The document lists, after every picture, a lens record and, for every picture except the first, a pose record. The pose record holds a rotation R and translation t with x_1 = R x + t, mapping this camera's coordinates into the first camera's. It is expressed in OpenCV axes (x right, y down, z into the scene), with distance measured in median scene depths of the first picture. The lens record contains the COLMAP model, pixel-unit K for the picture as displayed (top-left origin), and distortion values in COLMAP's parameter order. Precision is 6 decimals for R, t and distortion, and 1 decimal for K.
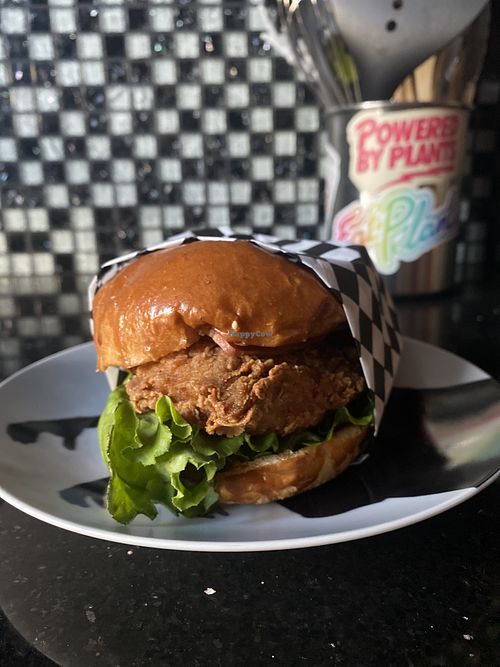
lens RADIAL K [[532.0, 0, 249.4], [0, 532.0, 334.4], [0, 0, 1]] dist [-0.031650, -0.004328]
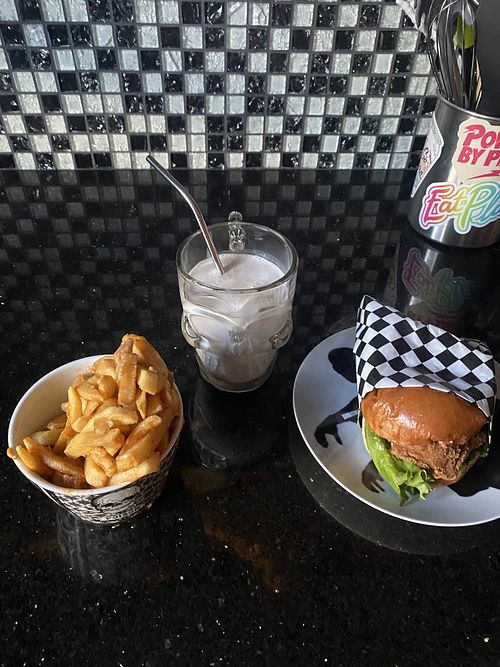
lens RADIAL K [[504.5, 0, 250.2], [0, 504.5, 333.5], [0, 0, 1]] dist [-0.004766, 0.002672]
pose [[0.998500, 0.015447, 0.052524, -0.255367], [-0.038955, 0.874569, 0.483333, -0.363416], [-0.038469, -0.484654, 0.873859, -0.182725]]
